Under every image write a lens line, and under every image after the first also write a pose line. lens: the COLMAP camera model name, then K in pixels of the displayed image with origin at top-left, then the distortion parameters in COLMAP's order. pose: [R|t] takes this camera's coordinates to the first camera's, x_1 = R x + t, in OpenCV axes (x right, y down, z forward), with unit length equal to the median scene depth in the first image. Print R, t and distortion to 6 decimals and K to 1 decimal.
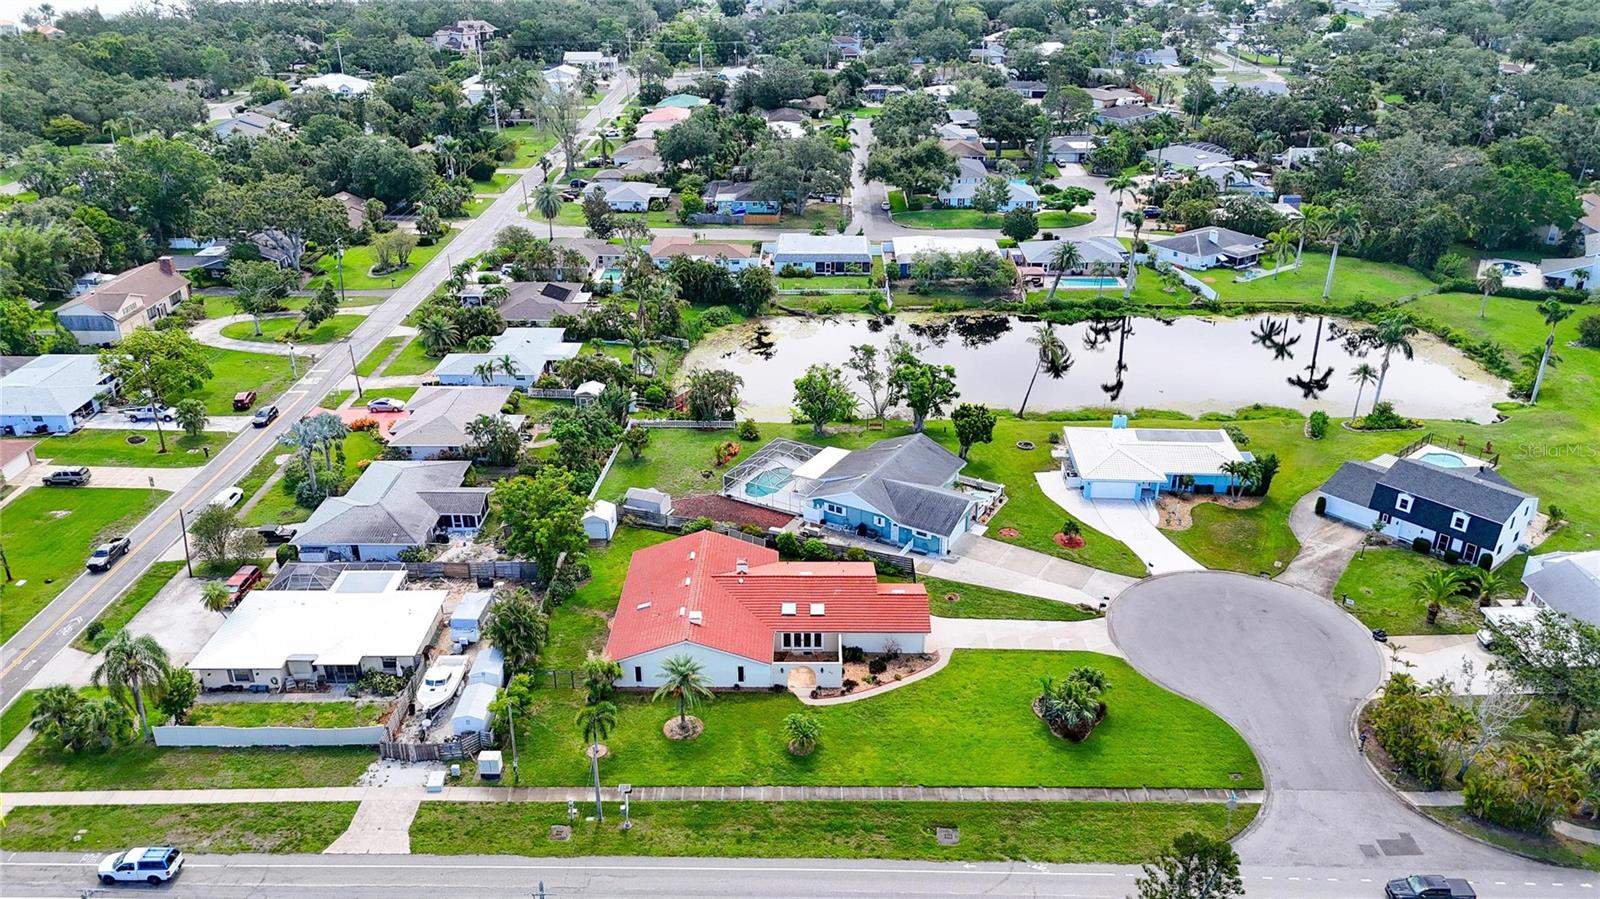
lens RADIAL K [[1176.5, 0, 800.0], [0, 1176.5, 449.5], [0, 0, 1]] dist [0.090764, -0.098519]
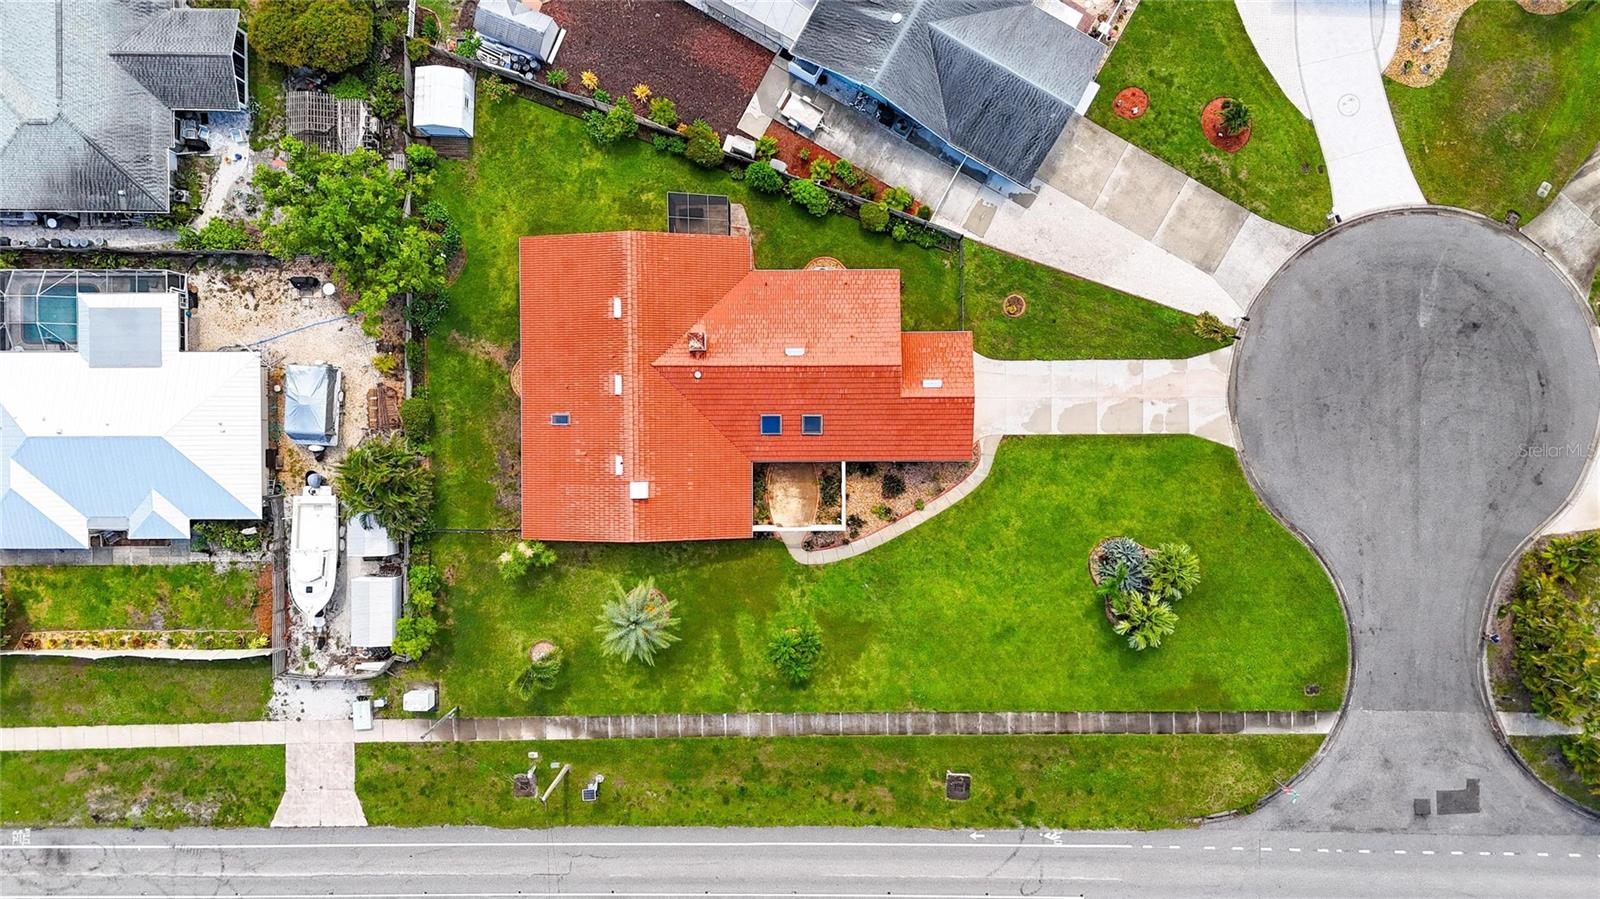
lens RADIAL K [[1176.5, 0, 800.0], [0, 1176.5, 449.5], [0, 0, 1]] dist [0.090764, -0.098519]
pose [[0.999872, -0.014467, -0.006872, 0.014465], [0.012274, 0.416504, 0.909051, -0.578591], [-0.010289, -0.909019, 0.416628, 0.832476]]
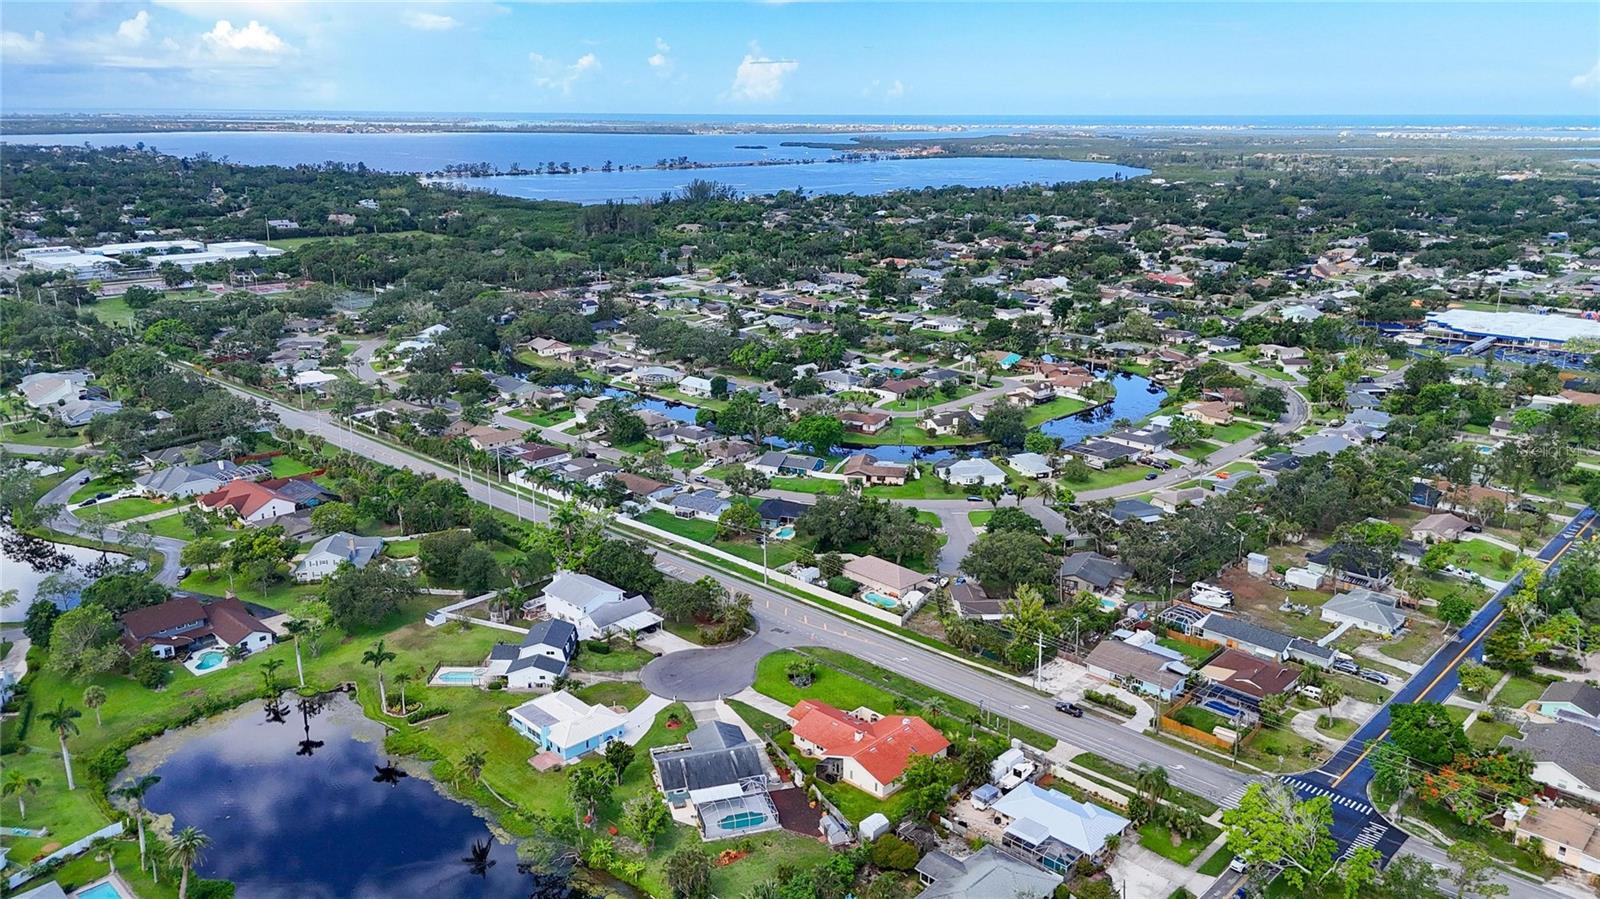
lens RADIAL K [[1176.5, 0, 800.0], [0, 1176.5, 449.5], [0, 0, 1]] dist [0.090764, -0.098519]
pose [[-0.739241, -0.185442, 0.647406, -1.391660], [0.285111, 0.784755, 0.550338, -1.649736], [-0.610111, 0.591414, -0.527251, 2.213175]]
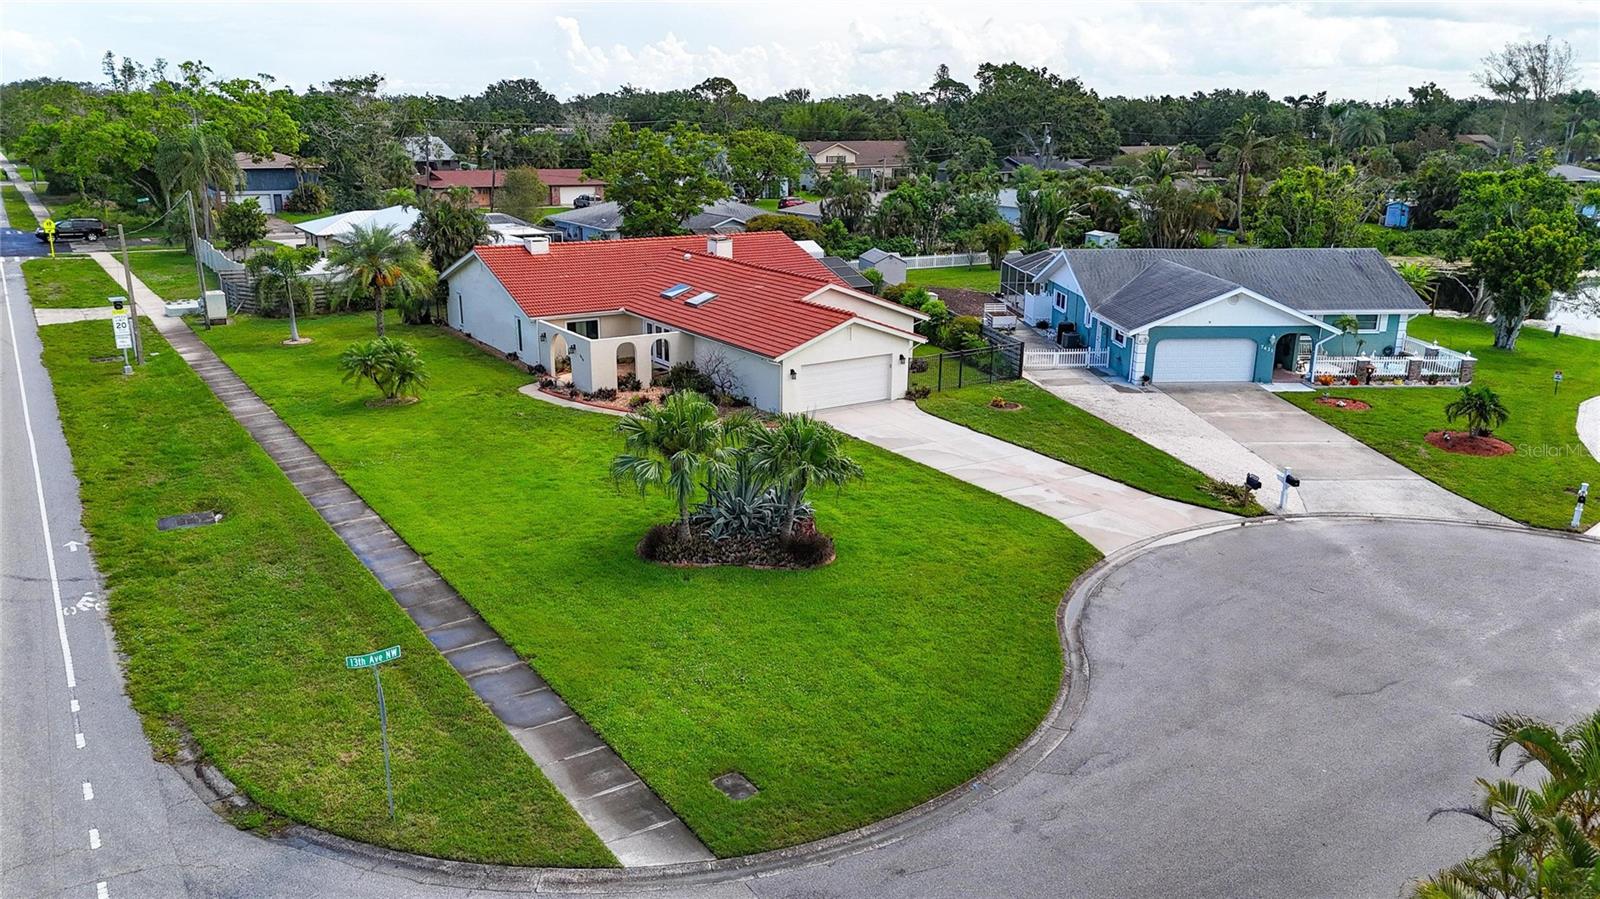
lens RADIAL K [[1176.5, 0, 800.0], [0, 1176.5, 449.5], [0, 0, 1]] dist [0.090764, -0.098519]
pose [[0.561983, 0.240834, -0.791312, 0.568461], [-0.365136, 0.930647, 0.023924, 0.203030], [0.742194, 0.275491, 0.610944, 0.864378]]
